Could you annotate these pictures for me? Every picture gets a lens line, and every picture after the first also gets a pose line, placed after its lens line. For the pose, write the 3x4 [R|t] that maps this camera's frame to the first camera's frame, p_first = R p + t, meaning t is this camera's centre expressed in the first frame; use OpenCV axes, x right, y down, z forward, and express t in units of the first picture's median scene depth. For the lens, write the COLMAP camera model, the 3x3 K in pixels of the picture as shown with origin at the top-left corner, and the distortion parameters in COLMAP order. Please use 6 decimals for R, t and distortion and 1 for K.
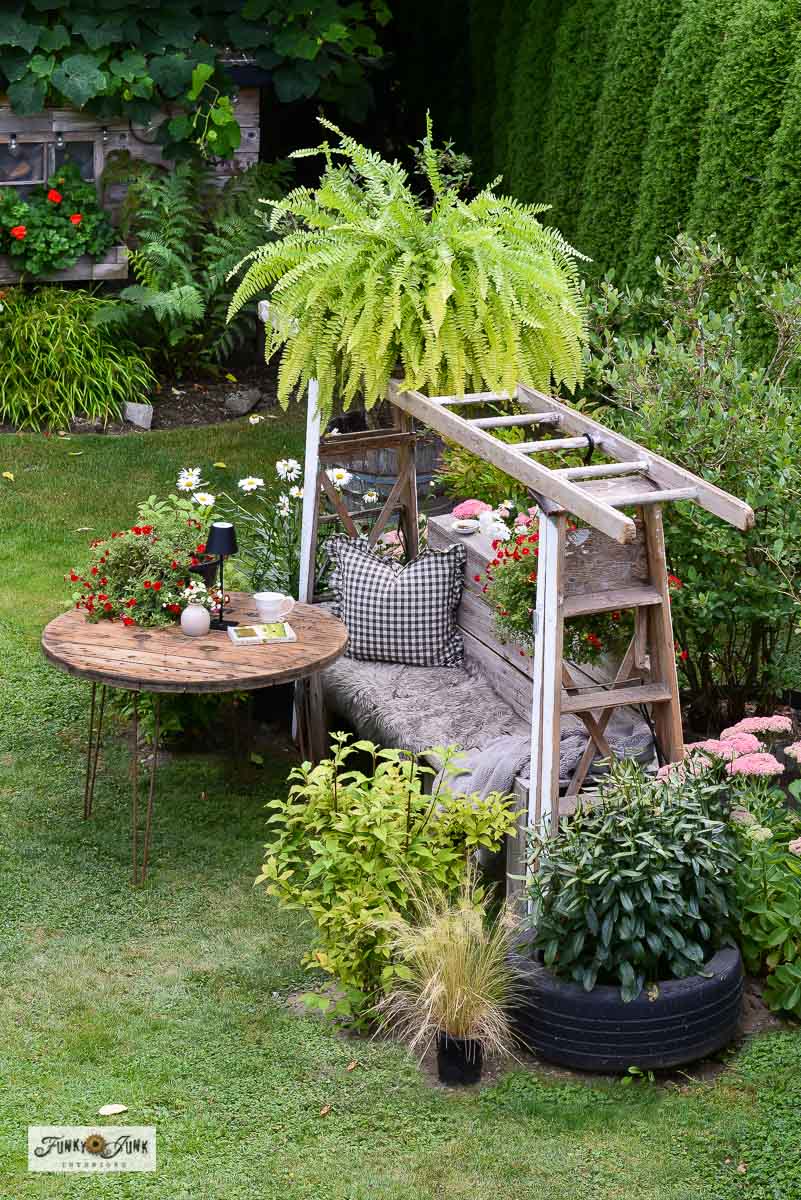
lens RADIAL K [[2604.1, 0, 524.7], [0, 2604.1, 601.4], [0, 0, 1]] dist [-0.131591, 0.187954]
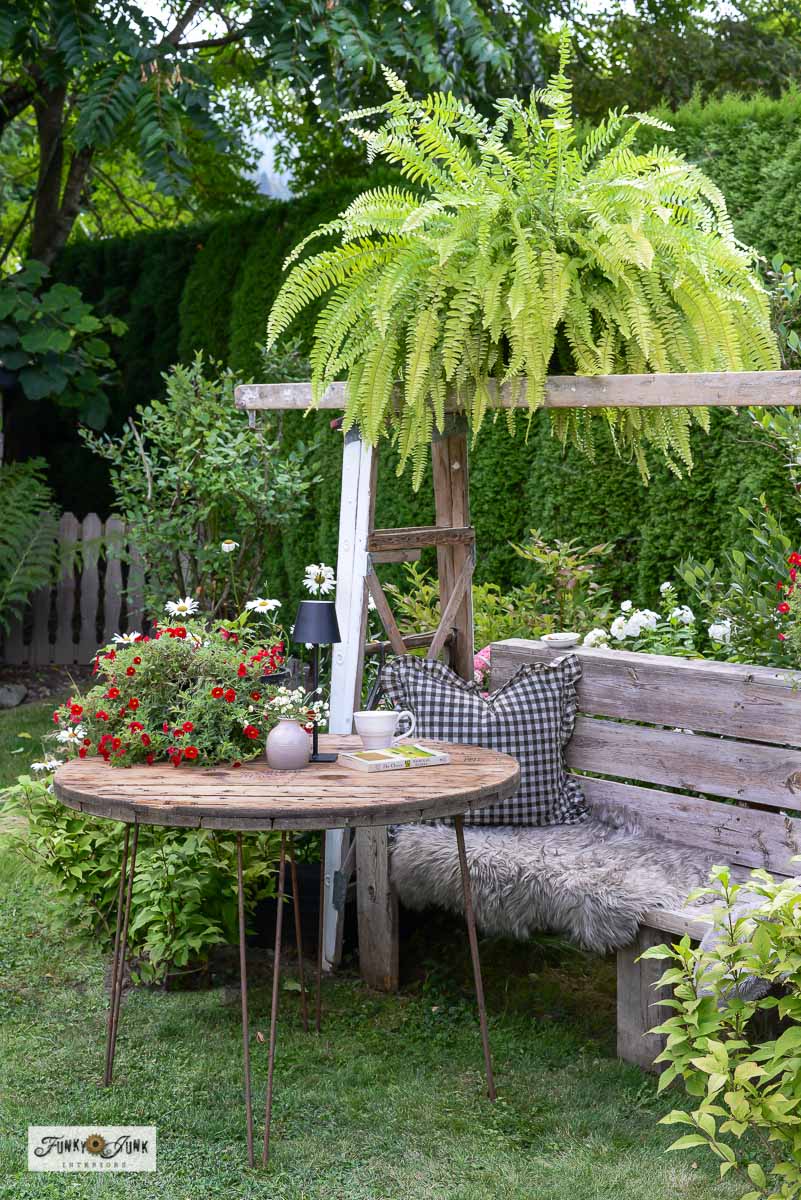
lens RADIAL K [[1813.7, 0, 400.5], [0, 1813.7, 600.0], [0, 0, 1]] dist [-0.101547, 0.076422]
pose [[0.972195, -0.052742, 0.228155, -0.188459], [0.100783, 0.973694, -0.204360, 0.063125], [-0.211374, 0.221672, 0.951936, 0.515003]]
